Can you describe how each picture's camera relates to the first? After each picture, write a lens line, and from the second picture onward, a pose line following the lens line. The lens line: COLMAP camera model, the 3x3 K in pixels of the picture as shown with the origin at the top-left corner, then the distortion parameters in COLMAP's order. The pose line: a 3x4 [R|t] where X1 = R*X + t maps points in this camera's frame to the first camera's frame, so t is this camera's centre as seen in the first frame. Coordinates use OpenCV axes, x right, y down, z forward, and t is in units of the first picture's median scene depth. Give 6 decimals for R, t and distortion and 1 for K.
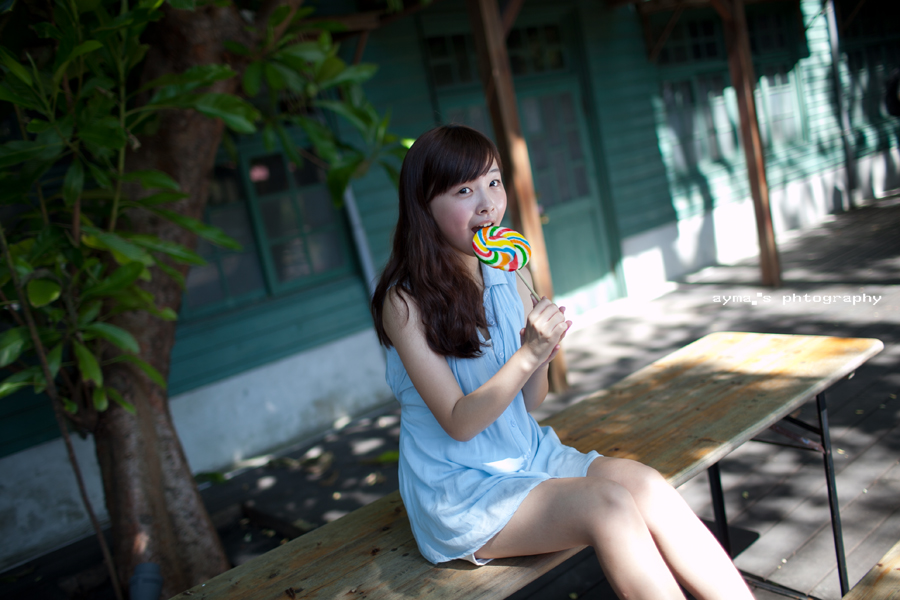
lens RADIAL K [[907.0, 0, 450.8], [0, 907.0, 286.9], [0, 0, 1]] dist [-0.054431, -0.004357]
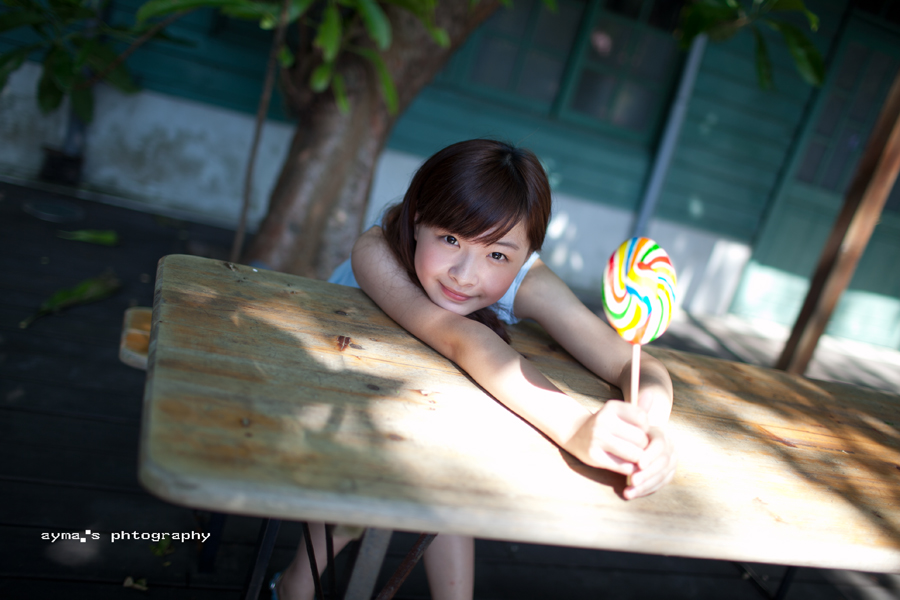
lens RADIAL K [[907.0, 0, 450.8], [0, 907.0, 286.9], [0, 0, 1]] dist [-0.054431, -0.004357]
pose [[0.807017, 0.548482, -0.218840, 0.002881], [-0.522751, 0.835908, 0.167300, 0.077511], [0.274691, -0.020615, 0.961311, 0.193491]]
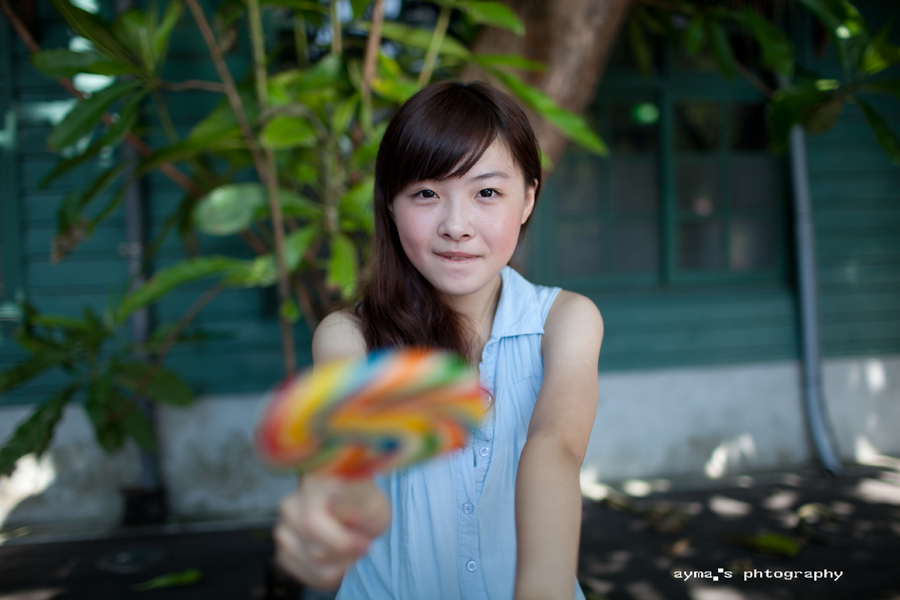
lens RADIAL K [[867.5, 0, 449.6], [0, 867.5, 299.6], [0, 0, 1]] dist [-0.061243, 0.001905]
pose [[0.856748, 0.207309, -0.472234, -0.014603], [-0.227694, 0.973627, 0.014325, 0.076674], [0.462750, 0.095252, 0.881357, 0.418293]]
